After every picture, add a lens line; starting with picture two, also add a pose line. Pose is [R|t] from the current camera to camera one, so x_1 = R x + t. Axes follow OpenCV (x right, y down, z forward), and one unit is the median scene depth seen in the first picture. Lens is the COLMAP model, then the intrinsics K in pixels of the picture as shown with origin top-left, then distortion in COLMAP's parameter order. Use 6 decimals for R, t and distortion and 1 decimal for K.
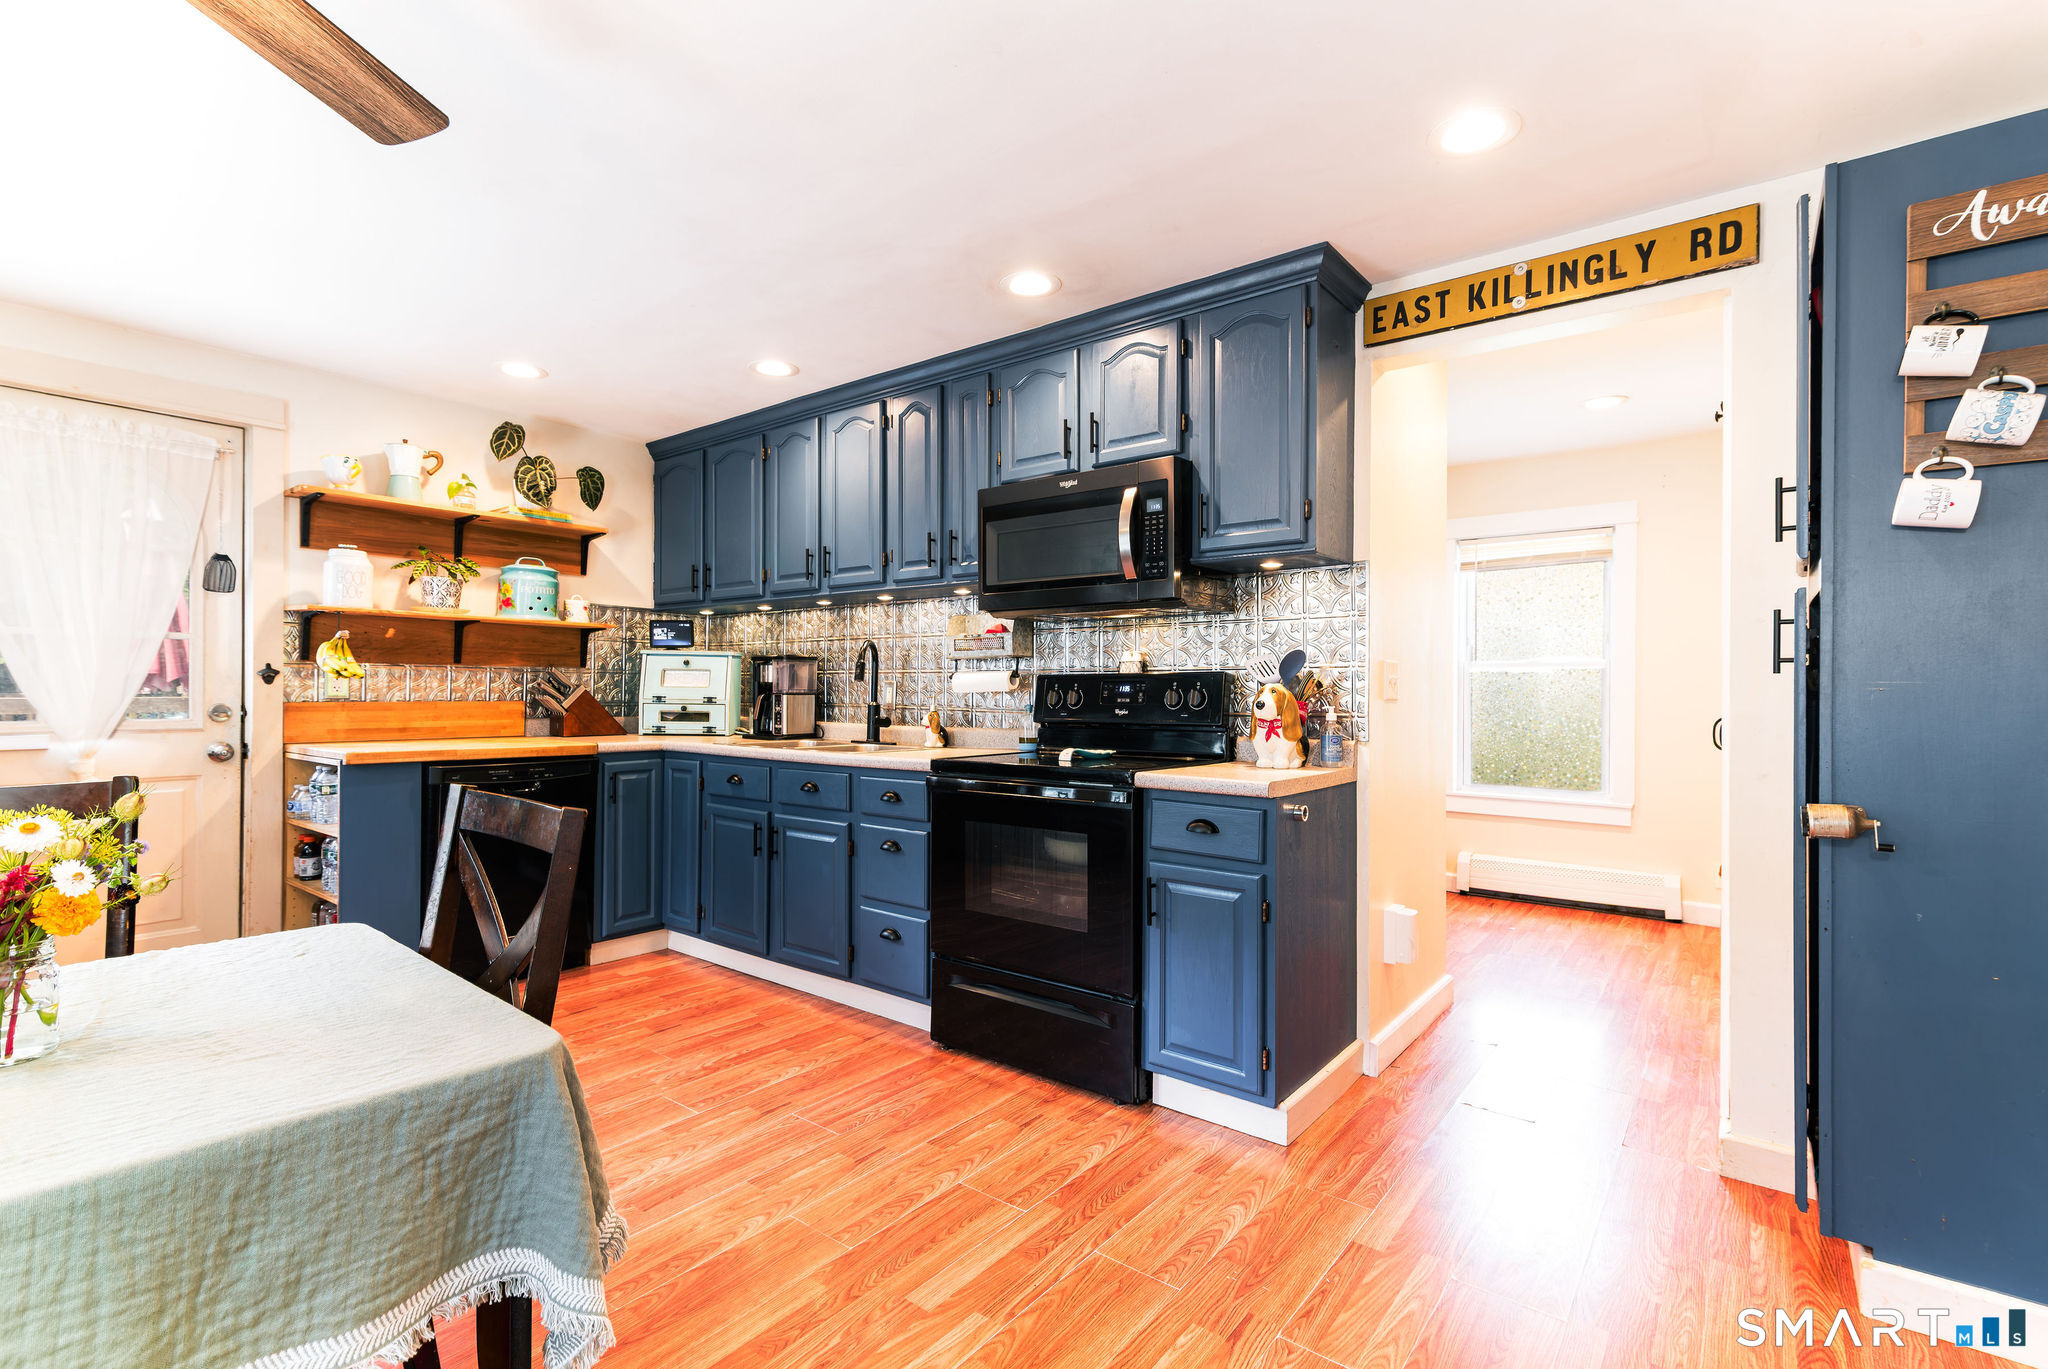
lens RADIAL K [[943.4, 0, 1028.0], [0, 943.4, 683.2], [0, 0, 1]] dist [0.013757, -0.001386]
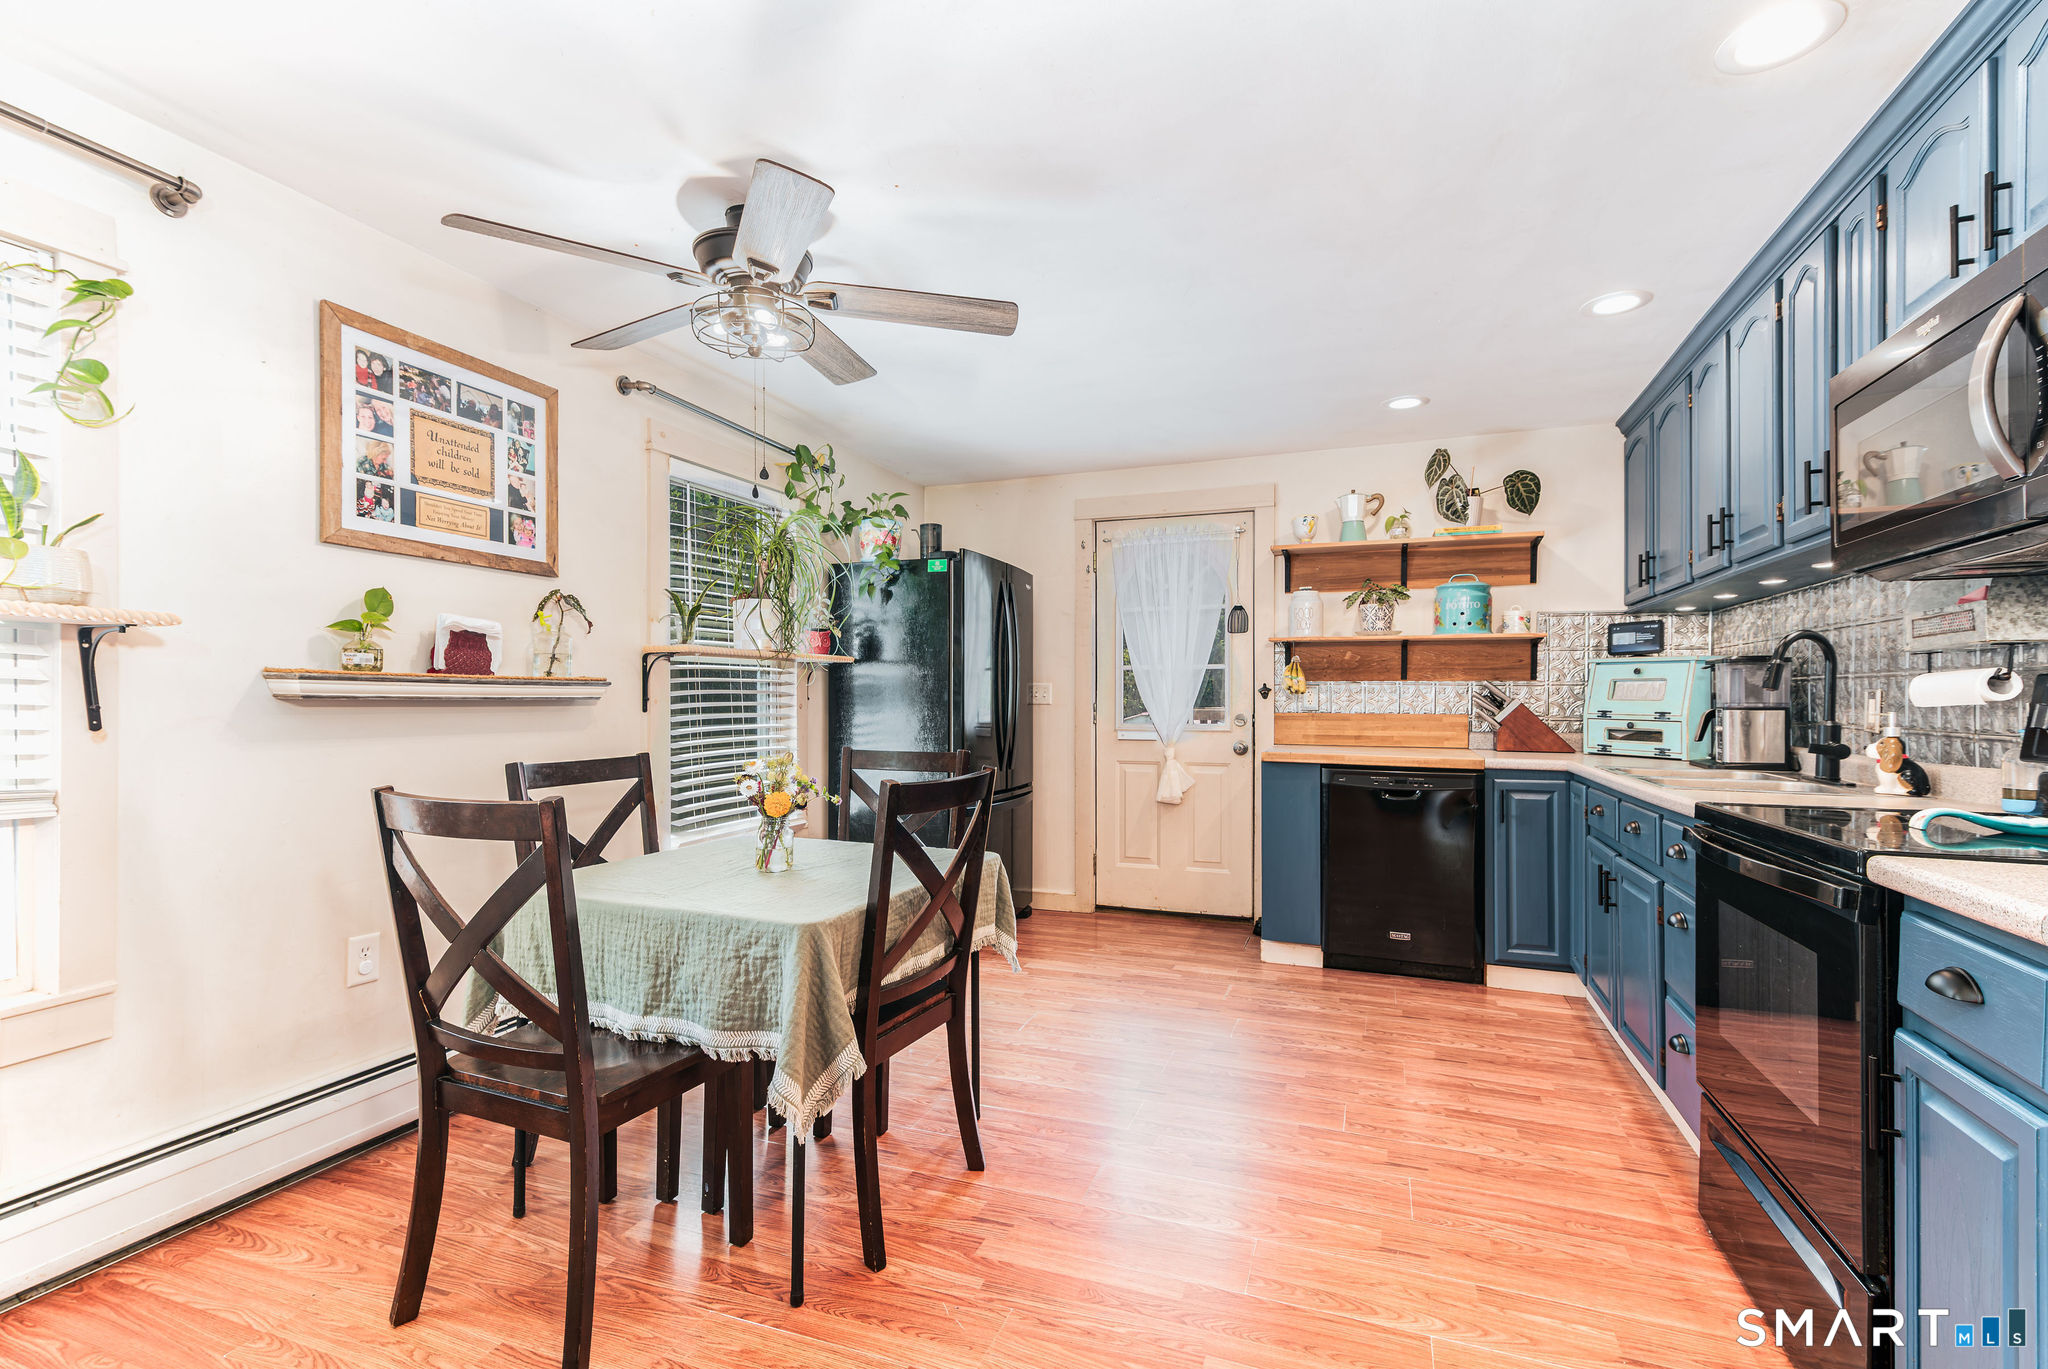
lens RADIAL K [[943.4, 0, 1025.7], [0, 943.4, 697.5], [0, 0, 1]] dist [0.013757, -0.001386]
pose [[0.293959, -0.006862, -0.955793, 0.325148], [0.005139, 0.999971, -0.005598, 0.004018], [0.955804, -0.003266, 0.293986, 0.256987]]
